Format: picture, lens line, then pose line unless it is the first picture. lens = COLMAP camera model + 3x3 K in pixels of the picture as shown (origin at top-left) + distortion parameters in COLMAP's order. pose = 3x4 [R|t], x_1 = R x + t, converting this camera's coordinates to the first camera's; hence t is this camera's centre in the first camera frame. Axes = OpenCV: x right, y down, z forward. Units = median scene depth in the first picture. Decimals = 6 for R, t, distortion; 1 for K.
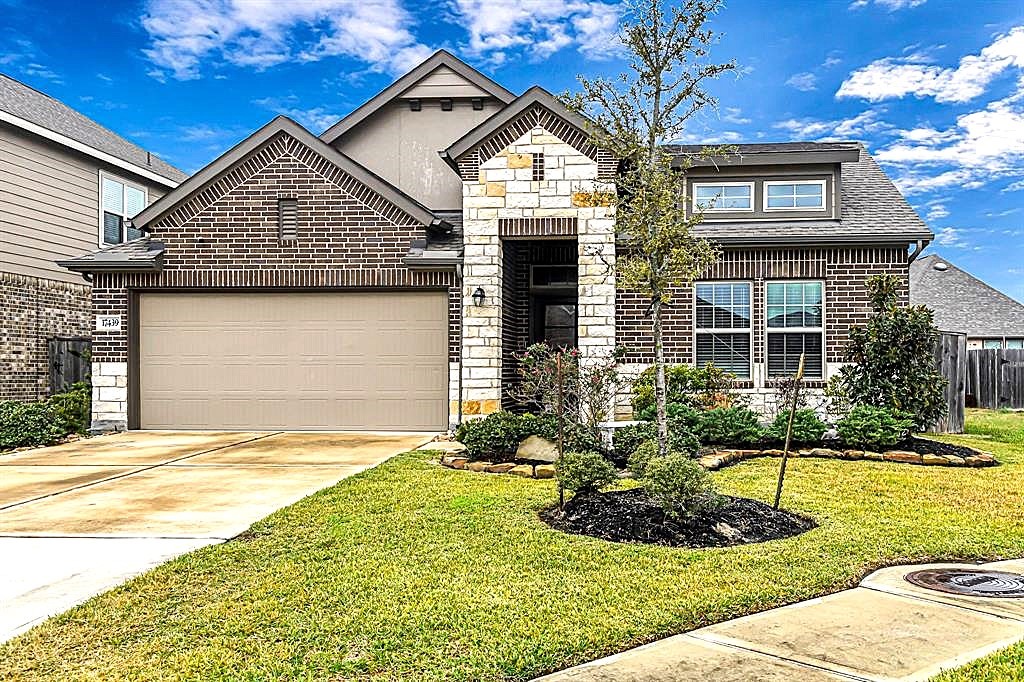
lens RADIAL K [[931.1, 0, 569.6], [0, 931.1, 369.0], [0, 0, 1]] dist [0.076687, -0.005574]
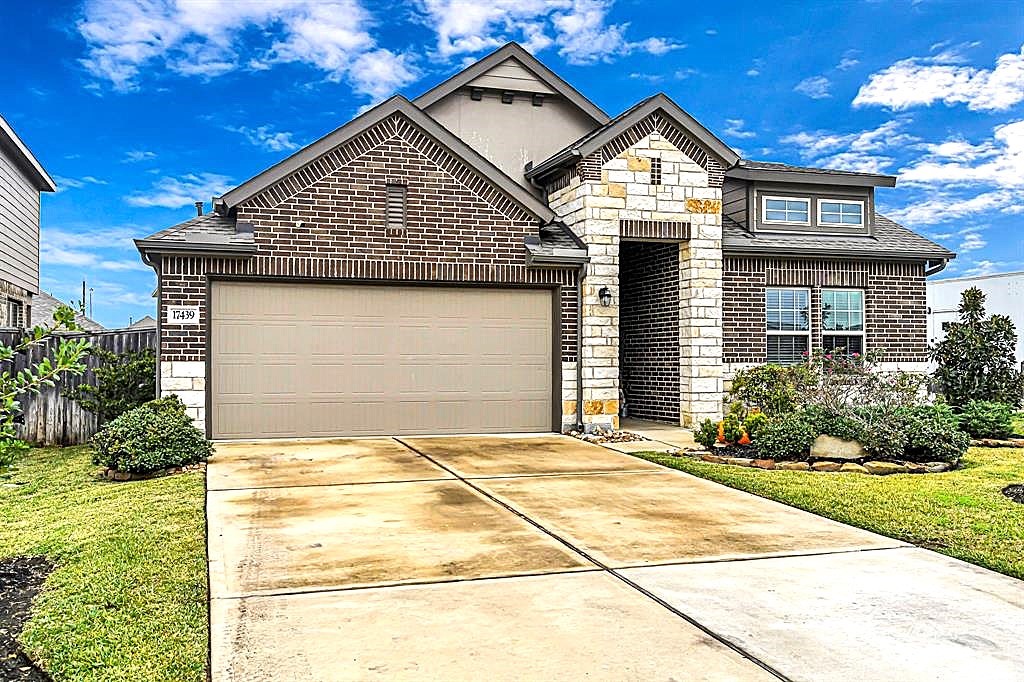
lens RADIAL K [[943.8, 0, 512.0], [0, 943.8, 341.0], [0, 0, 1]] dist [0.112878, -0.173342]
pose [[0.923657, 0.009018, 0.383113, -0.560734], [-0.000271, 0.999738, -0.022880, -0.006115], [-0.383219, 0.021029, 0.923418, 0.100255]]
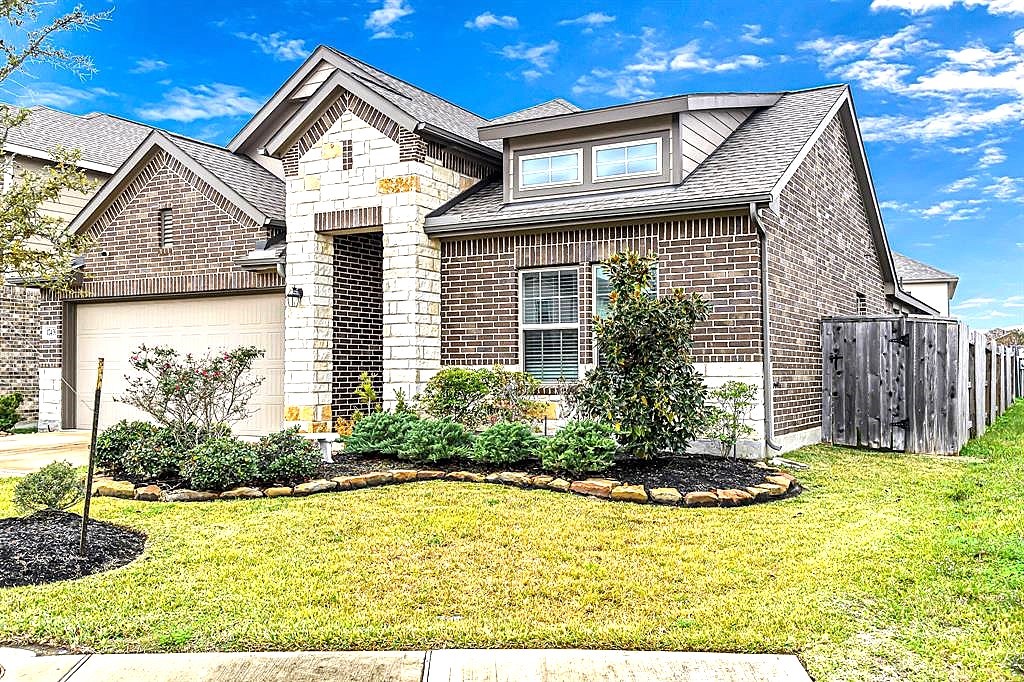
lens RADIAL K [[943.8, 0, 512.0], [0, 943.8, 341.0], [0, 0, 1]] dist [0.112878, -0.173342]
pose [[0.909445, -0.016969, -0.415478, 0.489903], [0.007302, 0.999665, -0.024846, -0.006770], [0.415760, 0.019562, 0.909264, 0.207971]]
